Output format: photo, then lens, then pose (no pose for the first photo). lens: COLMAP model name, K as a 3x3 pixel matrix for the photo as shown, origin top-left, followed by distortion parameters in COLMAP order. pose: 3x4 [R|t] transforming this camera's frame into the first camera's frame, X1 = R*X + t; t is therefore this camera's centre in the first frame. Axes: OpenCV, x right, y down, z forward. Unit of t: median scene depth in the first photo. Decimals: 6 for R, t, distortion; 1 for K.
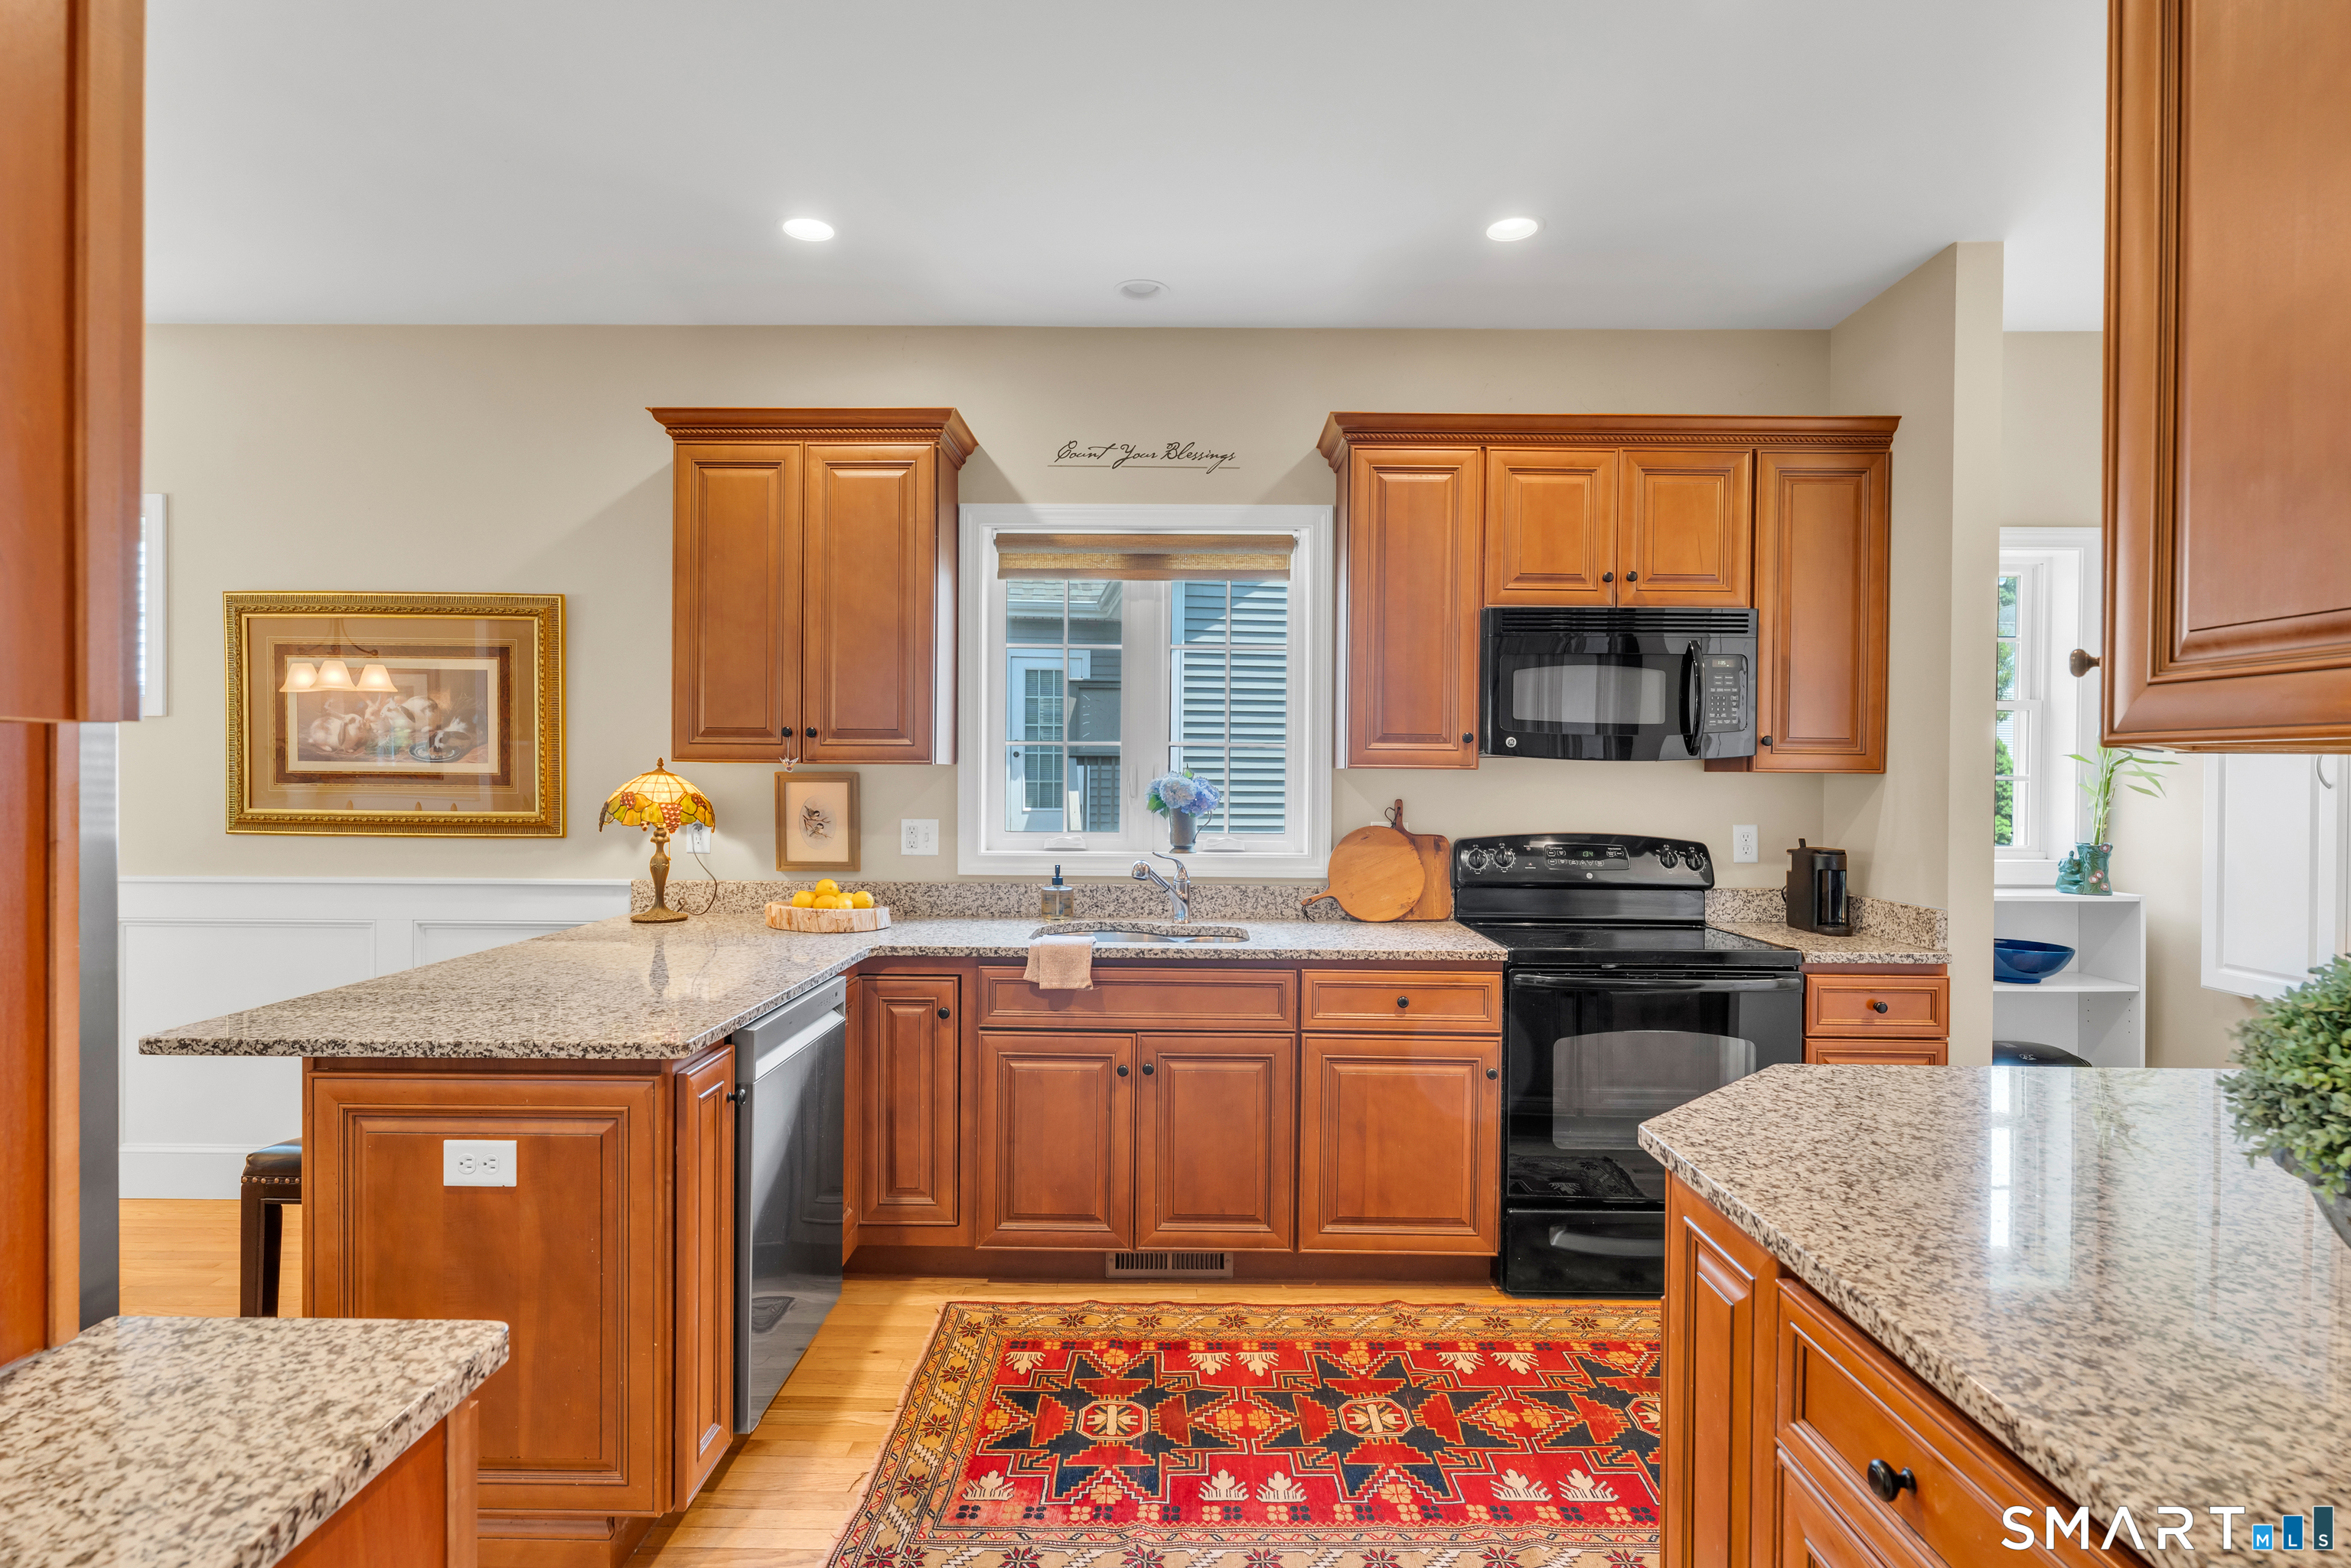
lens RADIAL K [[1216.8, 0, 1175.5], [0, 1216.8, 784.0], [0, 0, 1]] dist [0.000616, 0.000111]
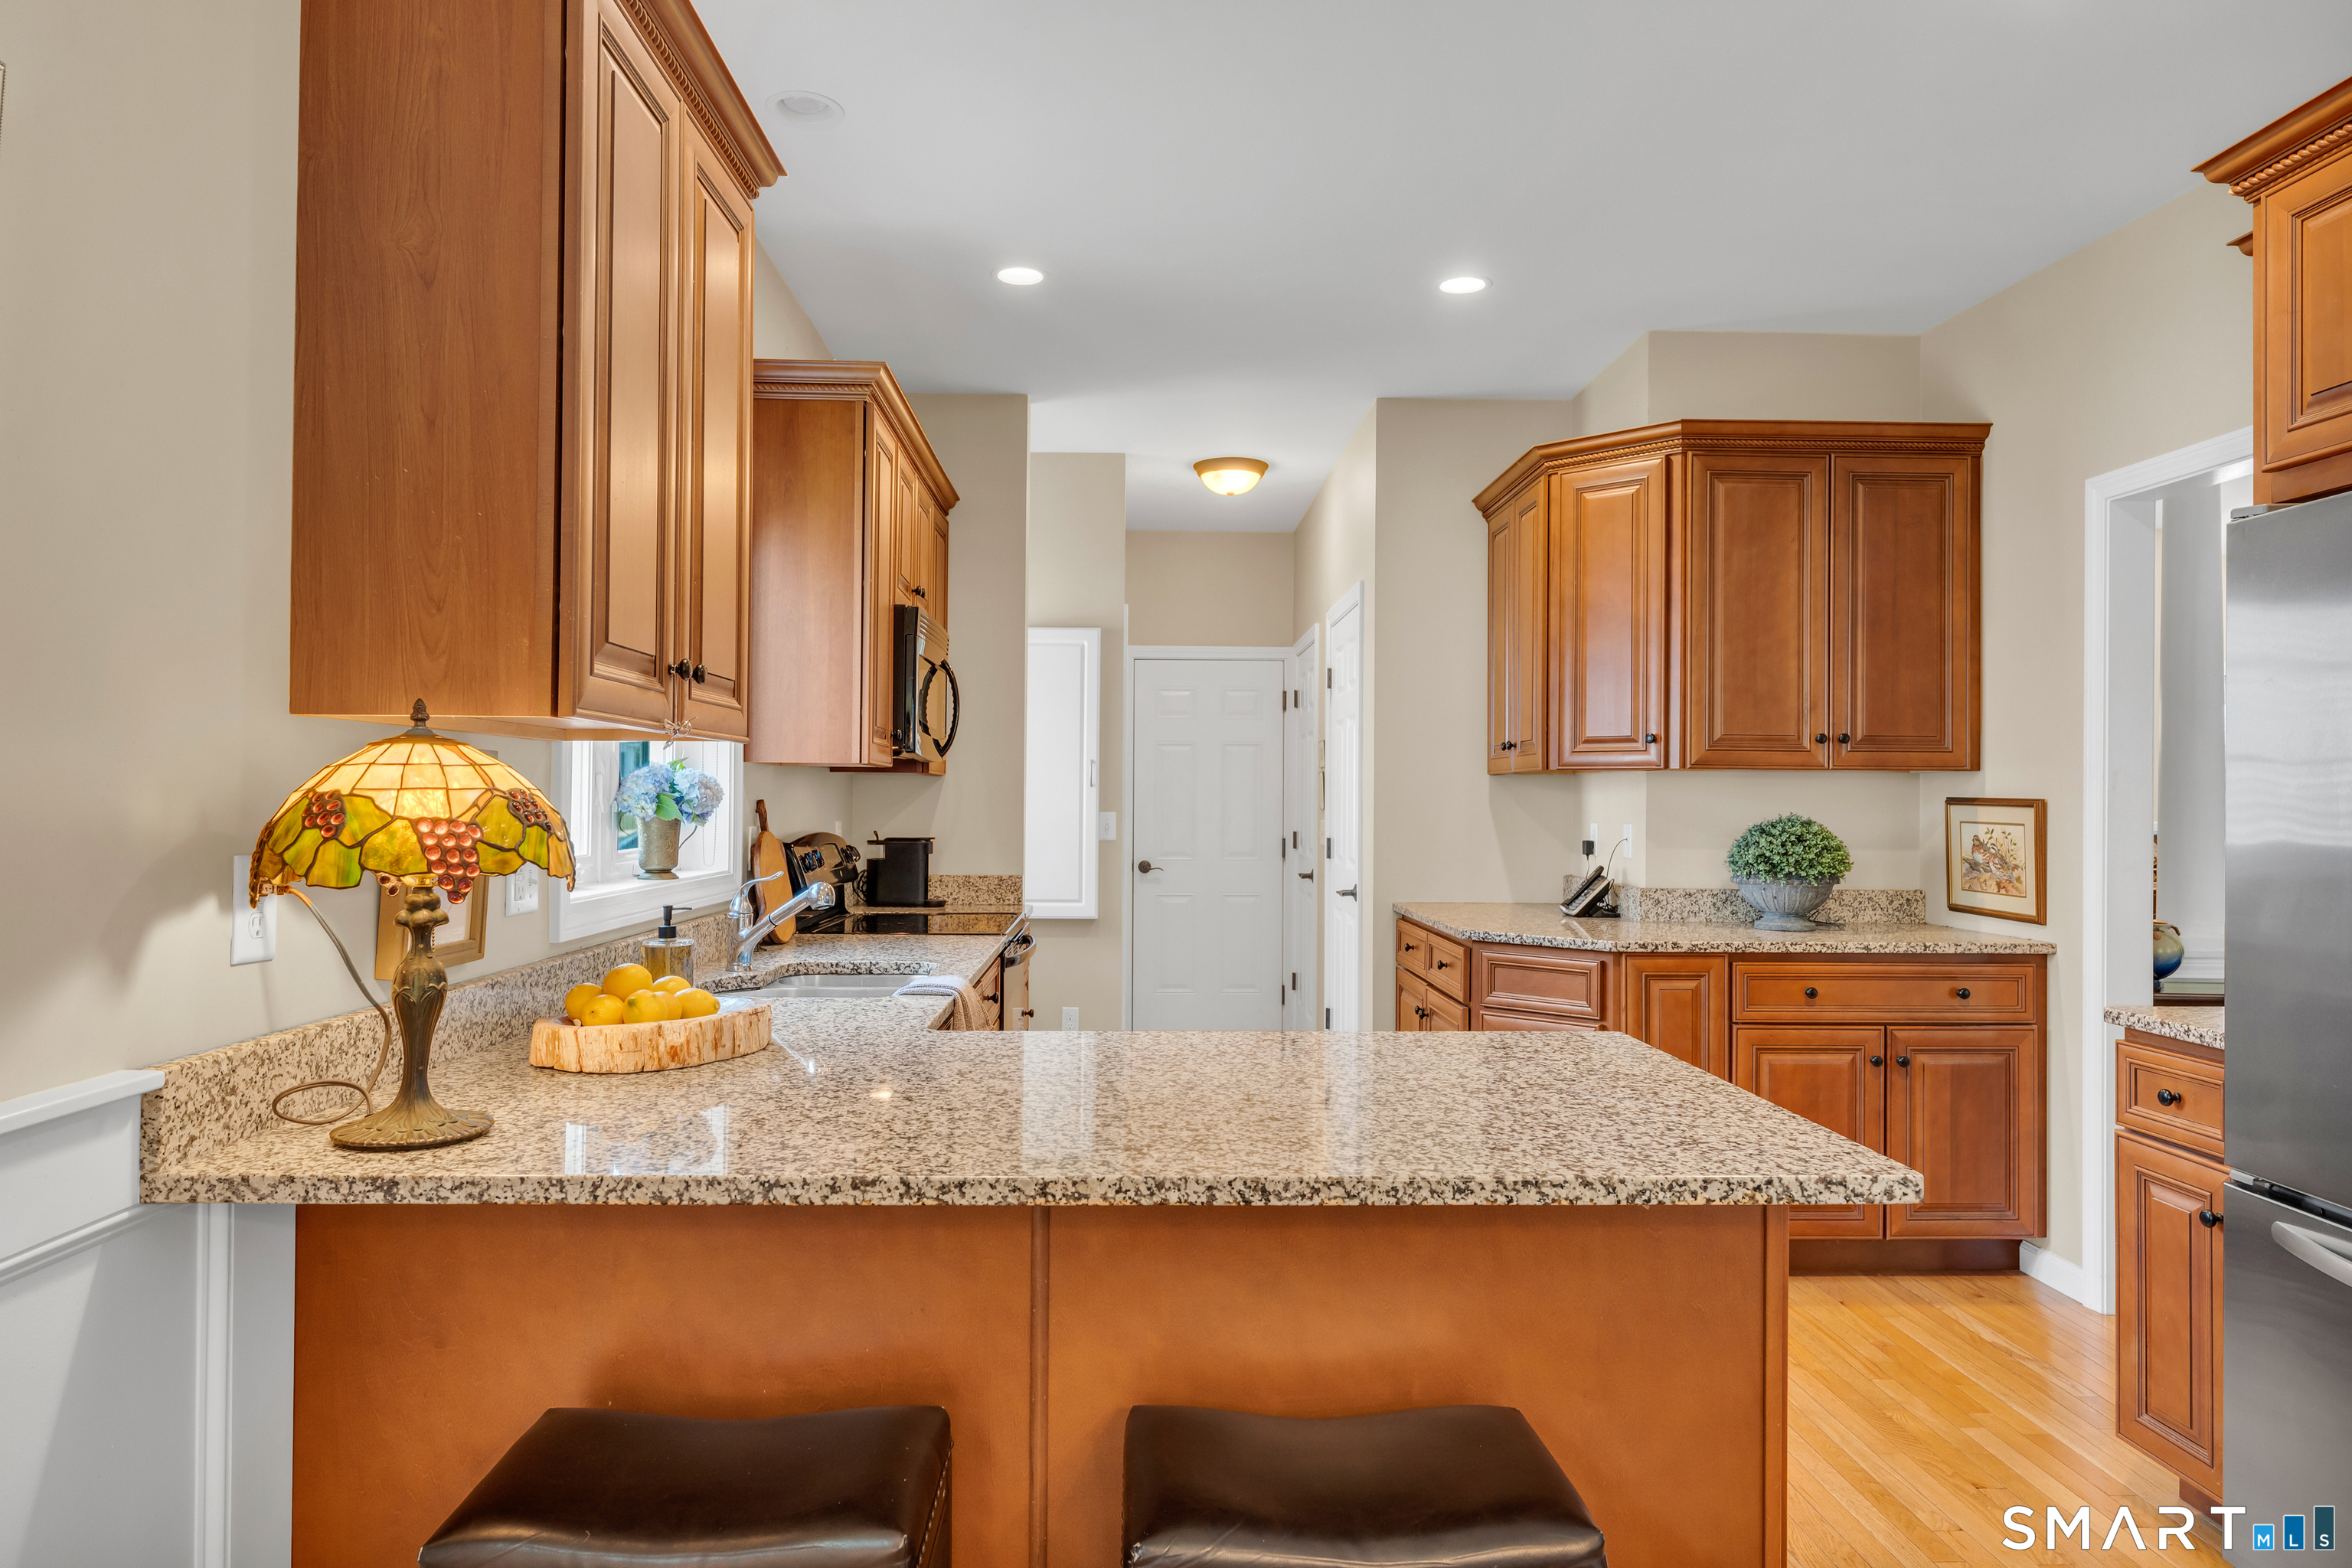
lens RADIAL K [[1430.0, 0, 1176.0], [0, 1430.0, 784.0], [0, 0, 1]] dist [-0.000823, 0.000257]
pose [[-0.044944, 0.004448, 0.998980, -0.851780], [-0.000154, 0.999990, -0.004460, 0.006524], [-0.998990, -0.000355, -0.044943, 0.769569]]
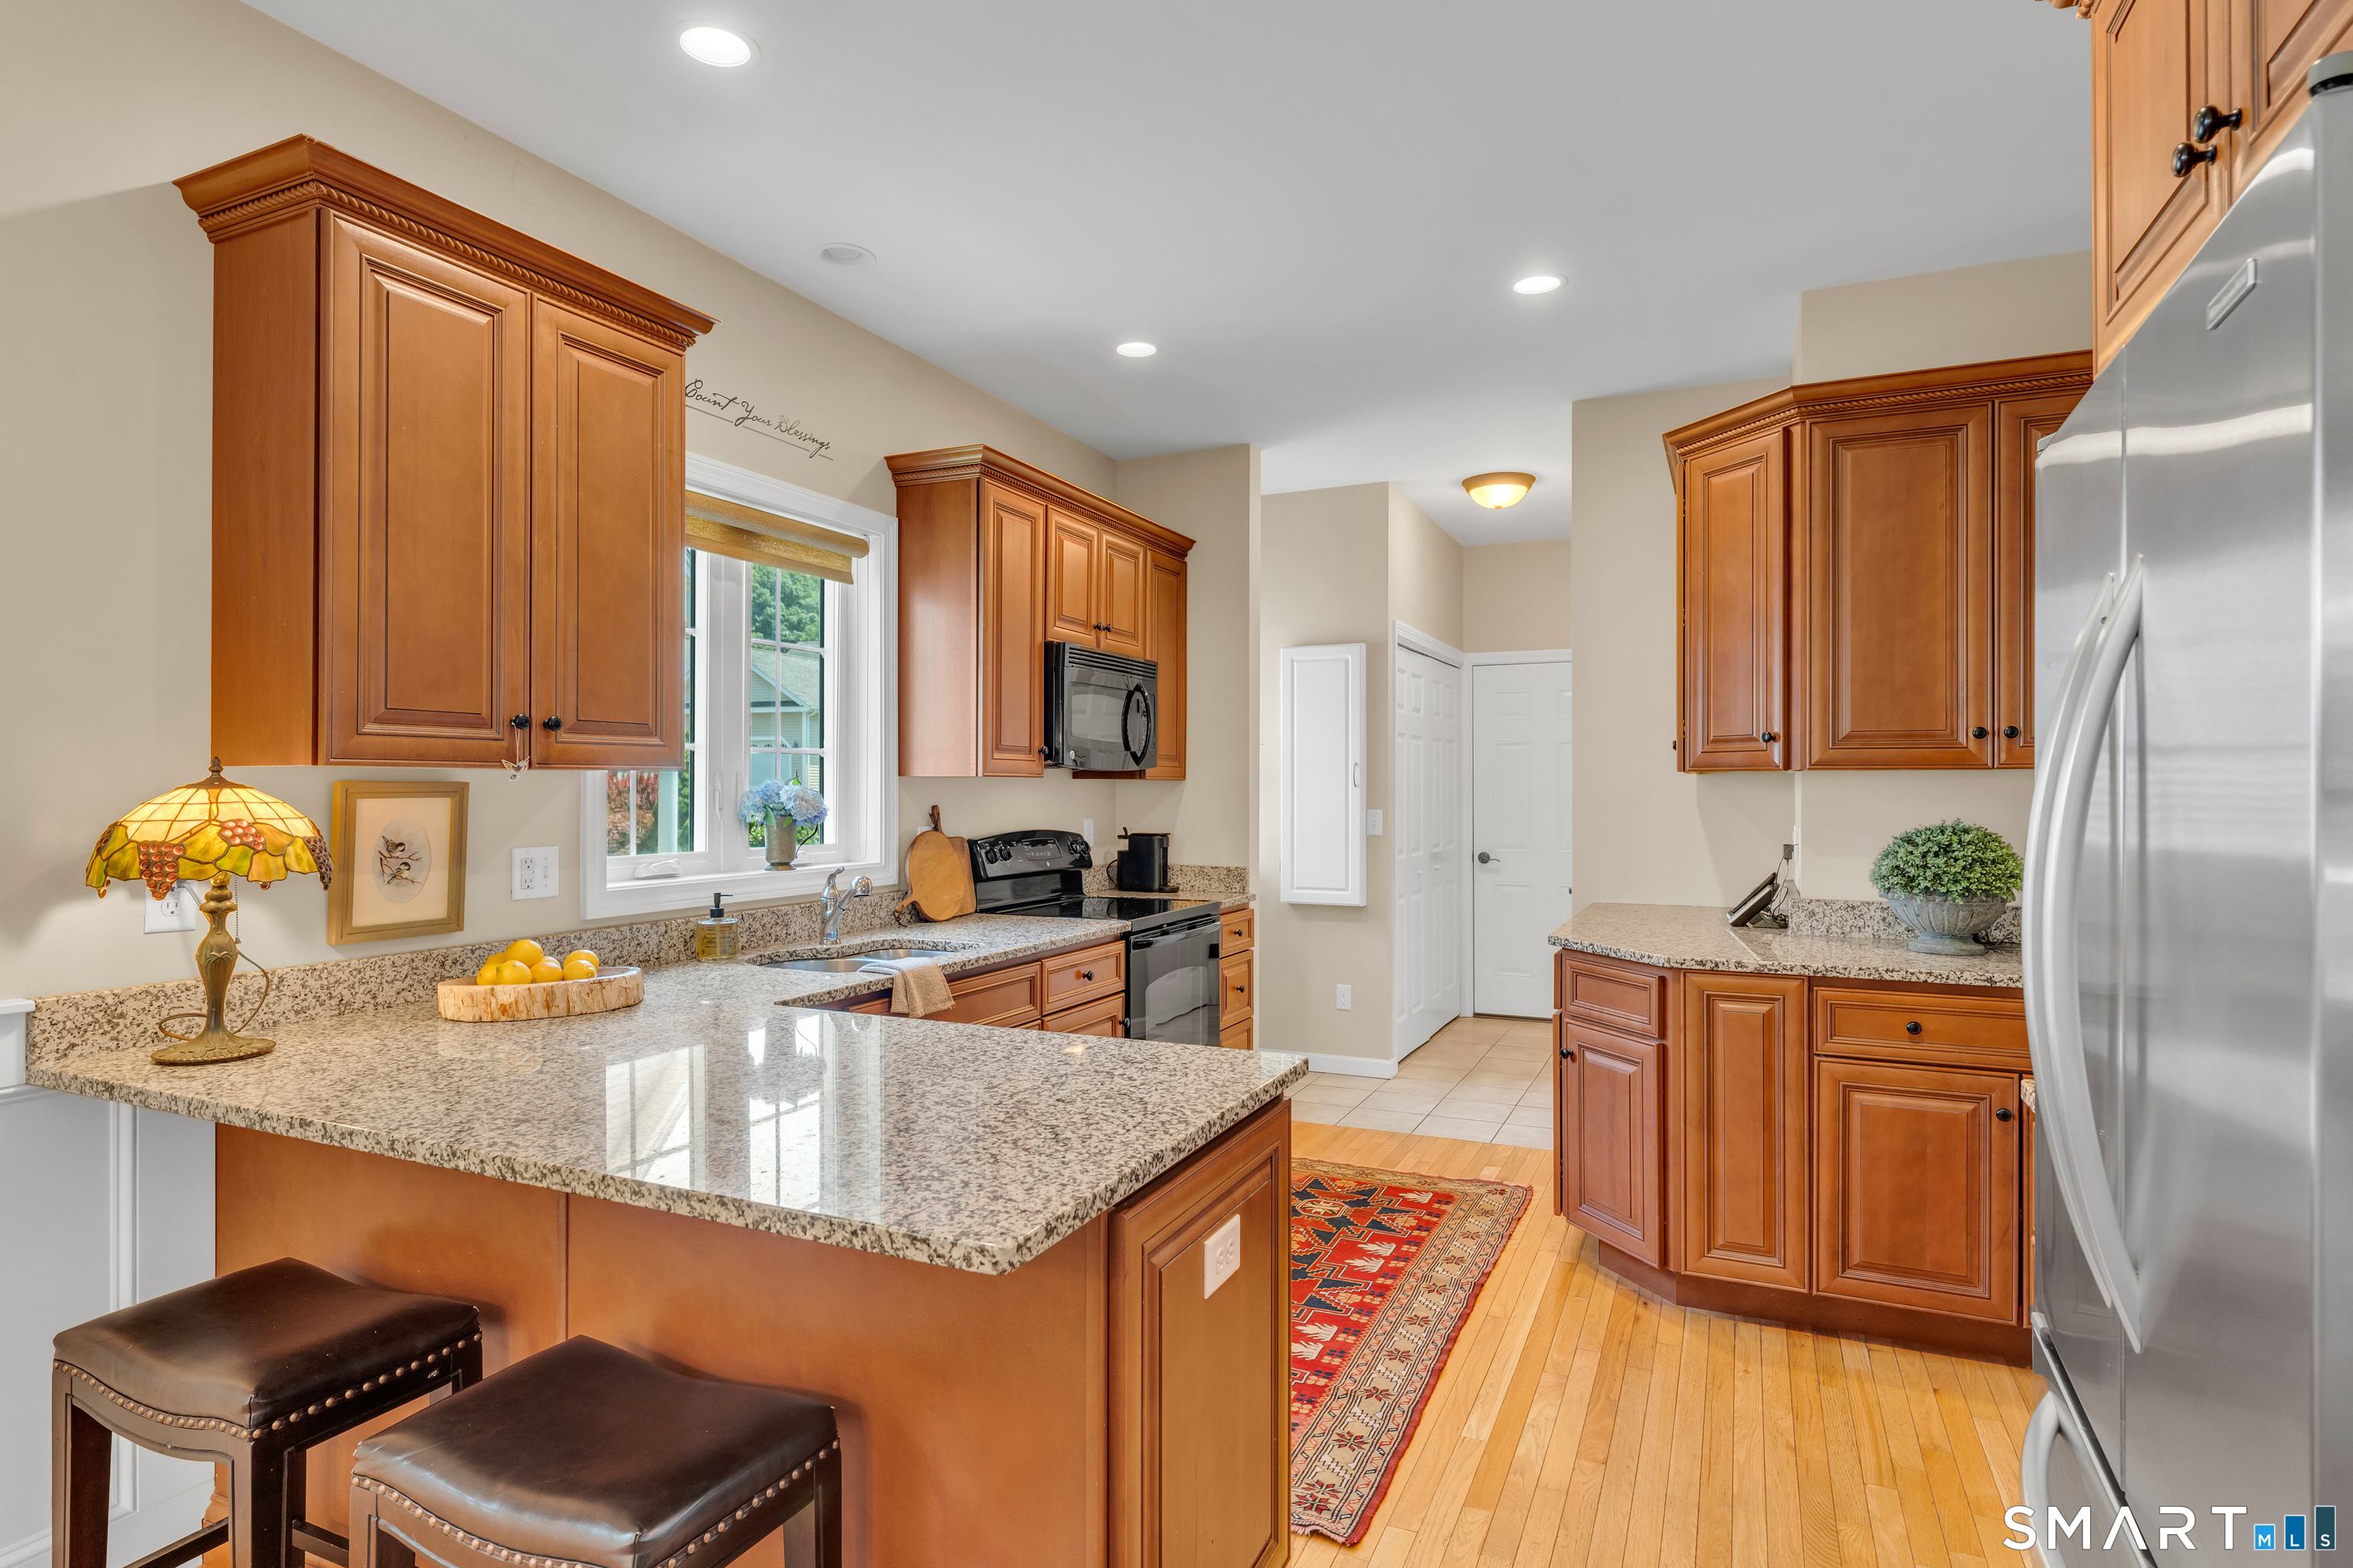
lens RADIAL K [[1235.3, 0, 1176.5], [0, 1235.3, 784.0], [0, 0, 1]] dist [-0.002235, 0.000577]
pose [[0.405702, -0.005711, 0.913987, -0.737004], [0.009145, 0.999956, 0.002189, -0.006408], [-0.913960, 0.007470, 0.405737, 0.373782]]
